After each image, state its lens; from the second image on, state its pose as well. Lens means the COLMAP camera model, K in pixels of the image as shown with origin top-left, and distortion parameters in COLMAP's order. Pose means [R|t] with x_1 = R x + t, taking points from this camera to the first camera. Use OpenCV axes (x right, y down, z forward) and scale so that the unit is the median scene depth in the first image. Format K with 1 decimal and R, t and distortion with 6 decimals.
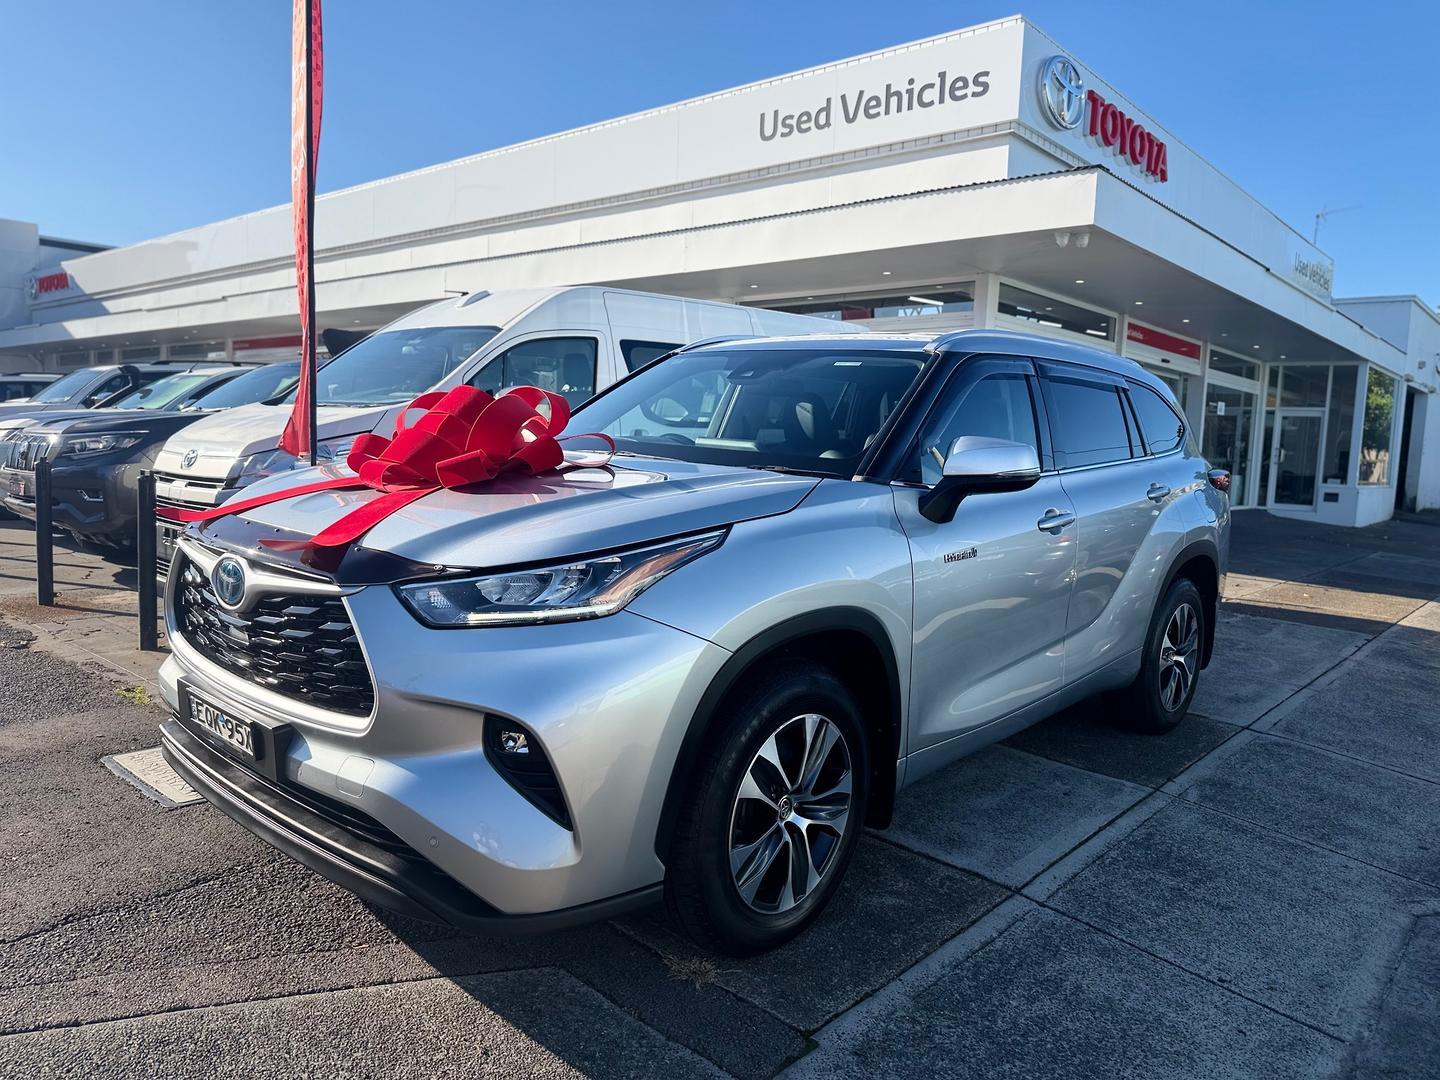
lens RADIAL K [[993.9, 0, 718.2], [0, 993.9, 533.0], [0, 0, 1]] dist [0.023718, -0.030015]
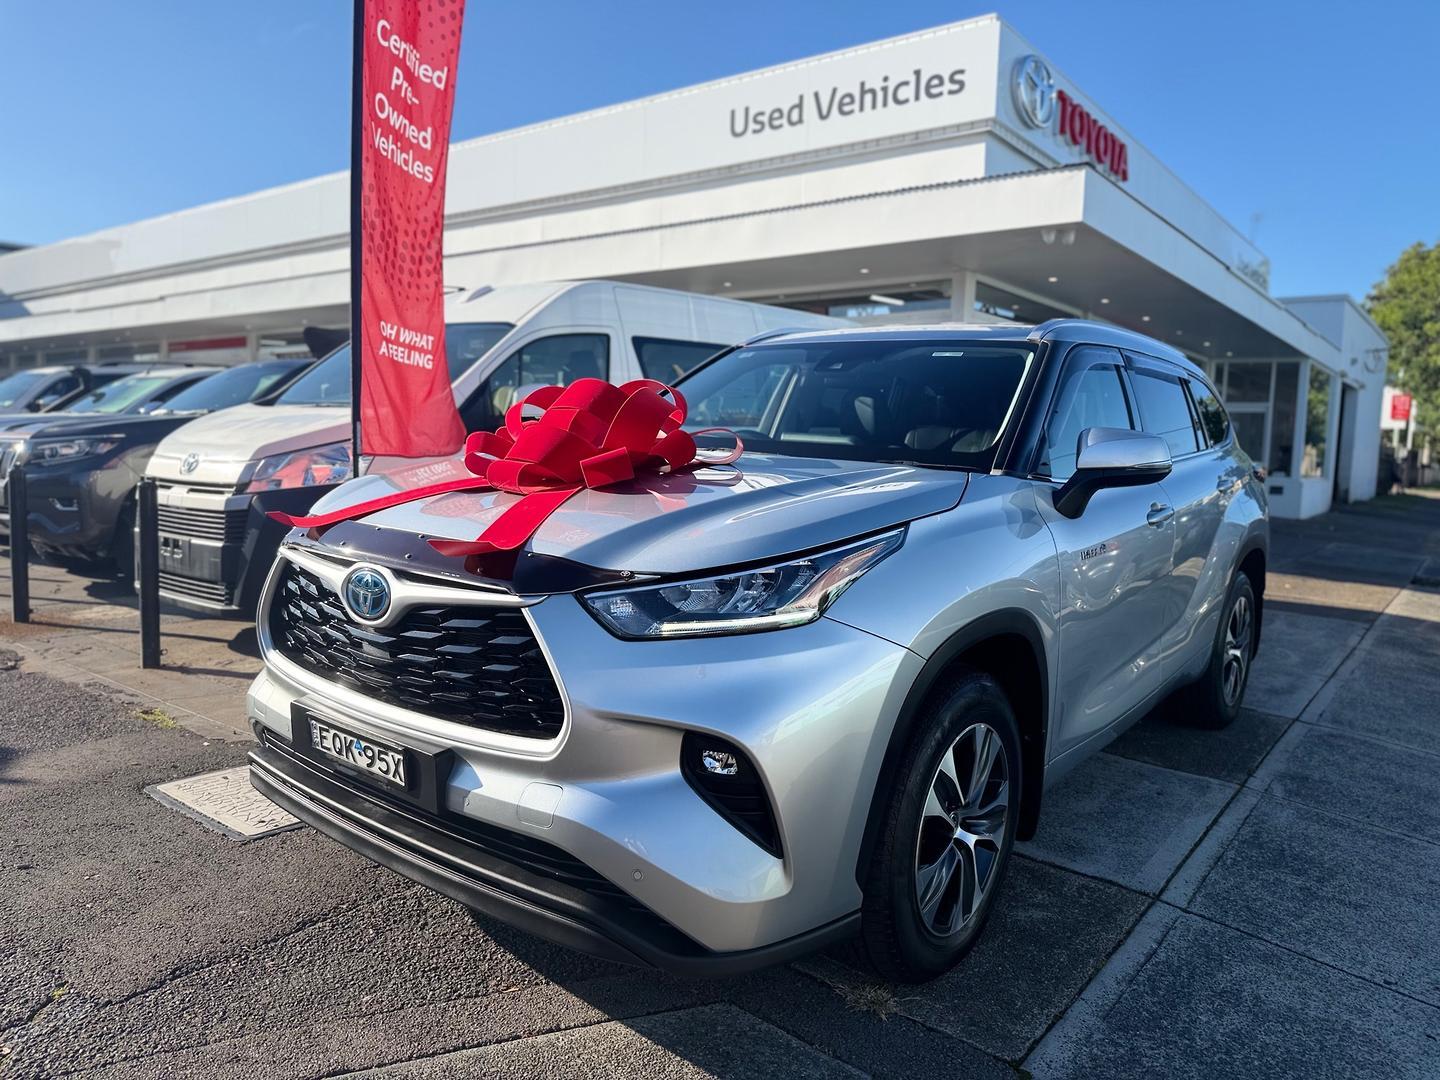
lens RADIAL K [[993.9, 0, 717.9], [0, 993.9, 533.9], [0, 0, 1]] dist [0.023718, -0.030015]
pose [[0.997904, -0.015813, 0.062752, -0.202534], [0.015841, 0.999875, 0.000042, -0.000504], [-0.062744, 0.000952, 0.998029, 0.069047]]
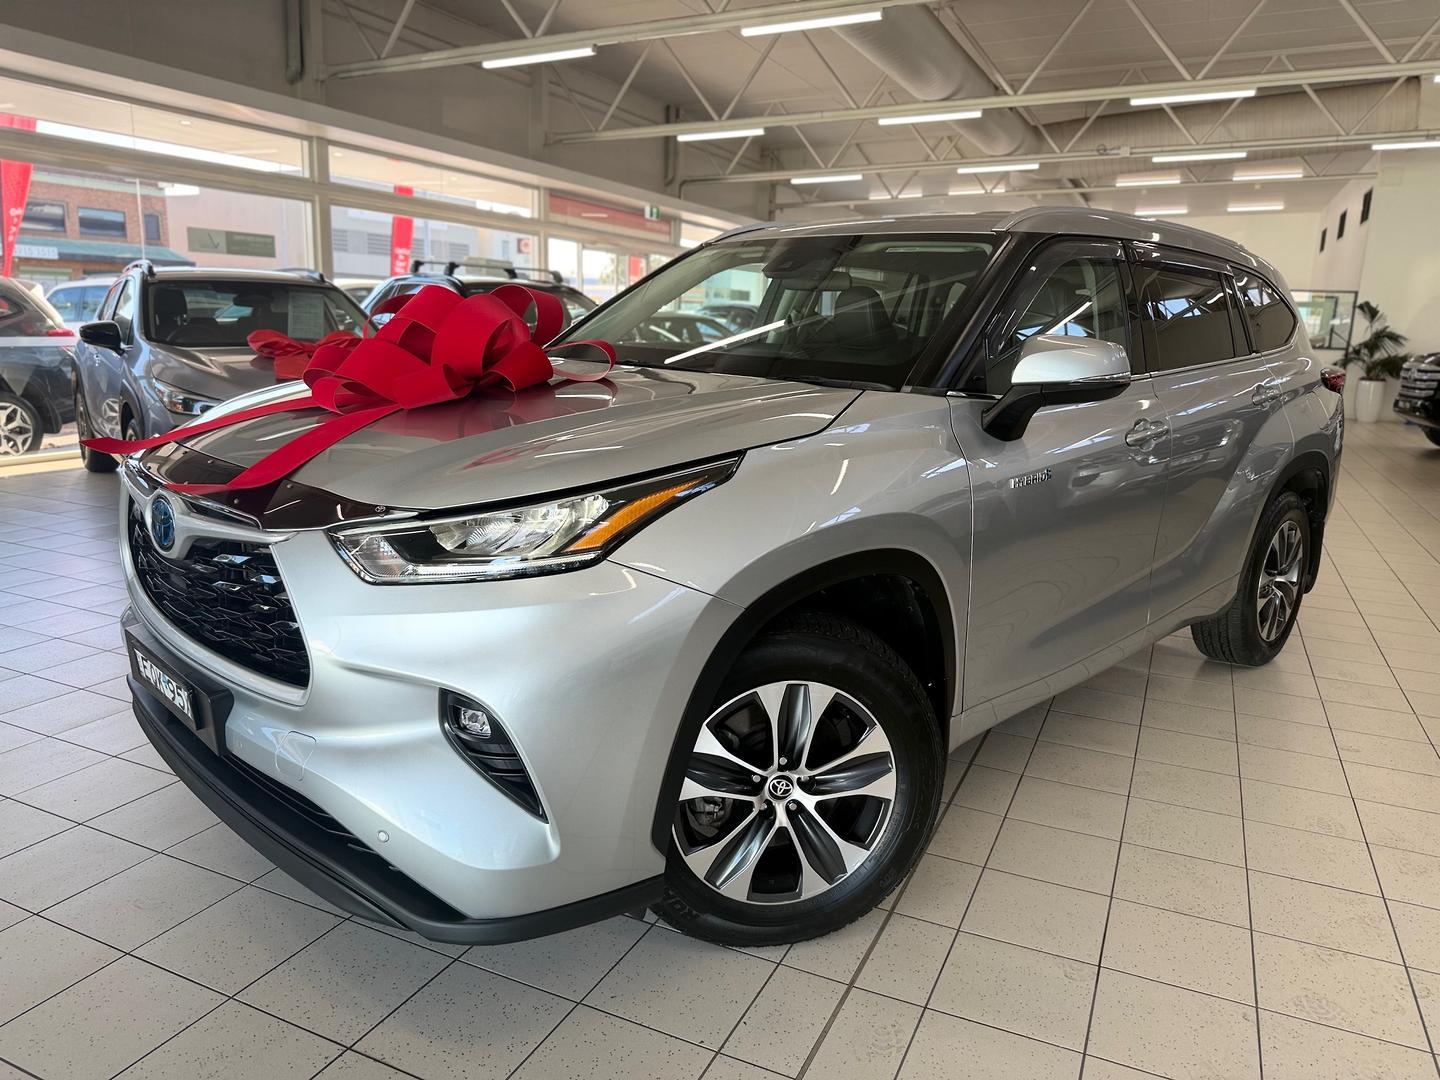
lens RADIAL K [[993.9, 0, 716.5], [0, 993.9, 534.9], [0, 0, 1]] dist [0.023718, -0.030015]
pose [[0.997751, -0.001957, -0.067001, 0.040430], [0.008619, 0.995022, 0.099279, -0.019469], [0.066473, -0.099633, 0.992801, 0.158361]]
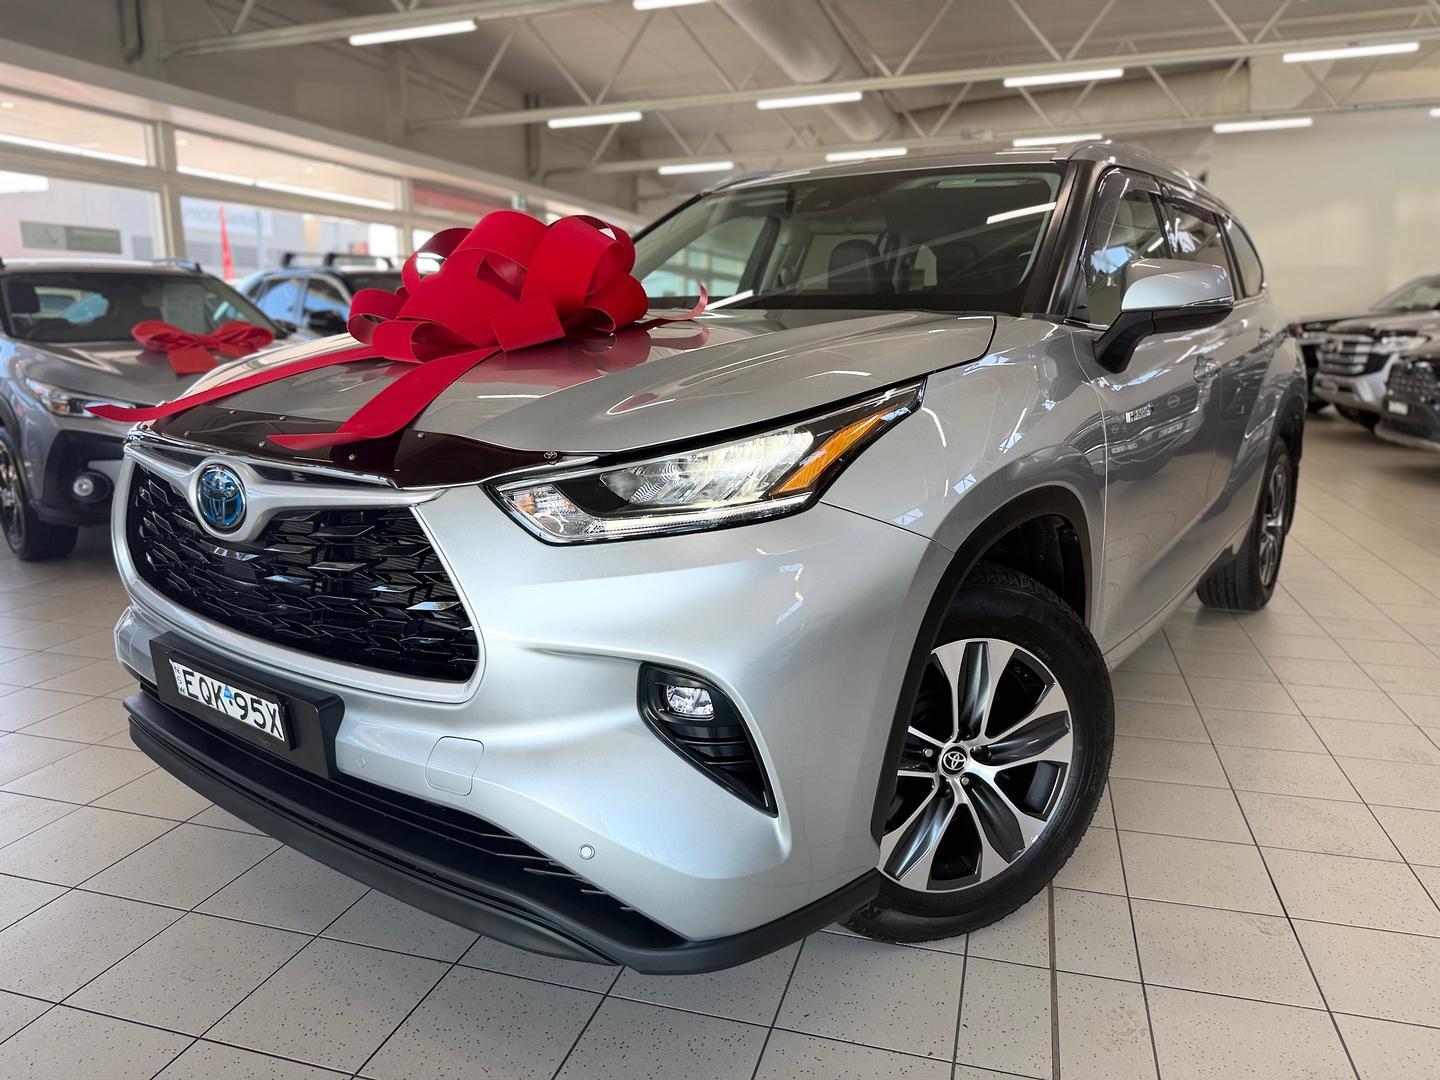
lens RADIAL K [[993.9, 0, 700.2], [0, 993.9, 544.7], [0, 0, 1]] dist [0.023718, -0.030015]
pose [[0.995975, -0.063314, 0.063449, -0.181251], [0.056085, 0.992362, 0.109872, 0.020998], [-0.069921, -0.105871, 0.991919, 0.257246]]
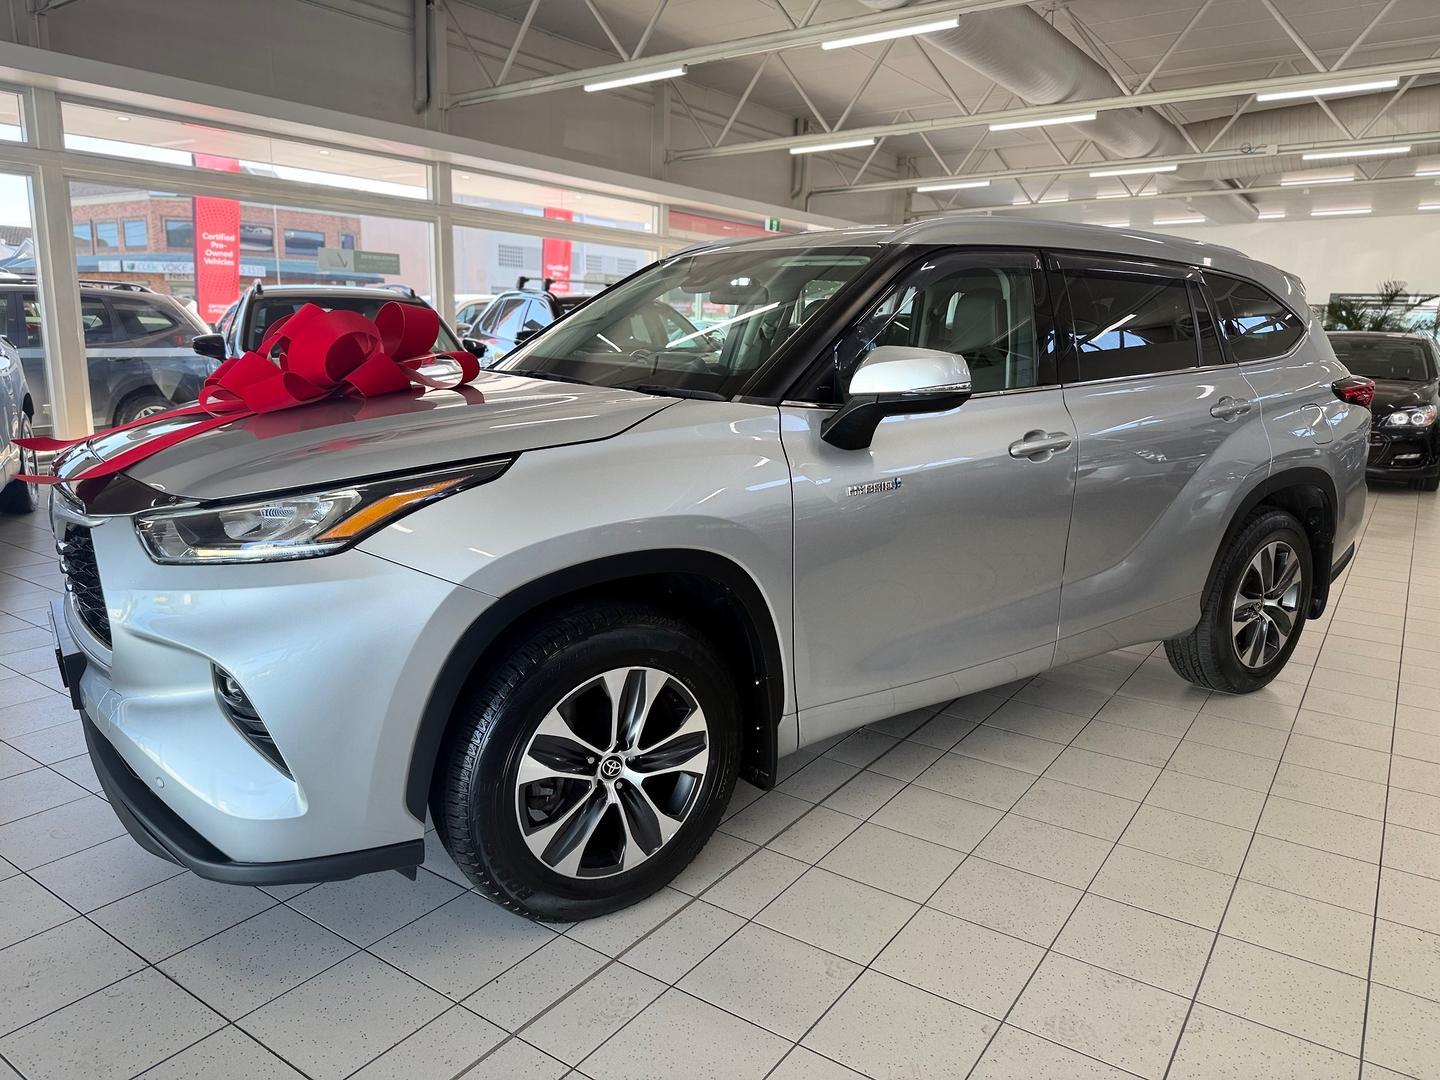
lens RADIAL K [[993.9, 0, 717.6], [0, 993.9, 540.5], [0, 0, 1]] dist [0.023718, -0.030015]
pose [[0.973380, 0.028242, -0.227448, 0.349597], [-0.006744, 0.995479, 0.094743, -0.015611], [0.229096, -0.090687, 0.969170, 0.148195]]
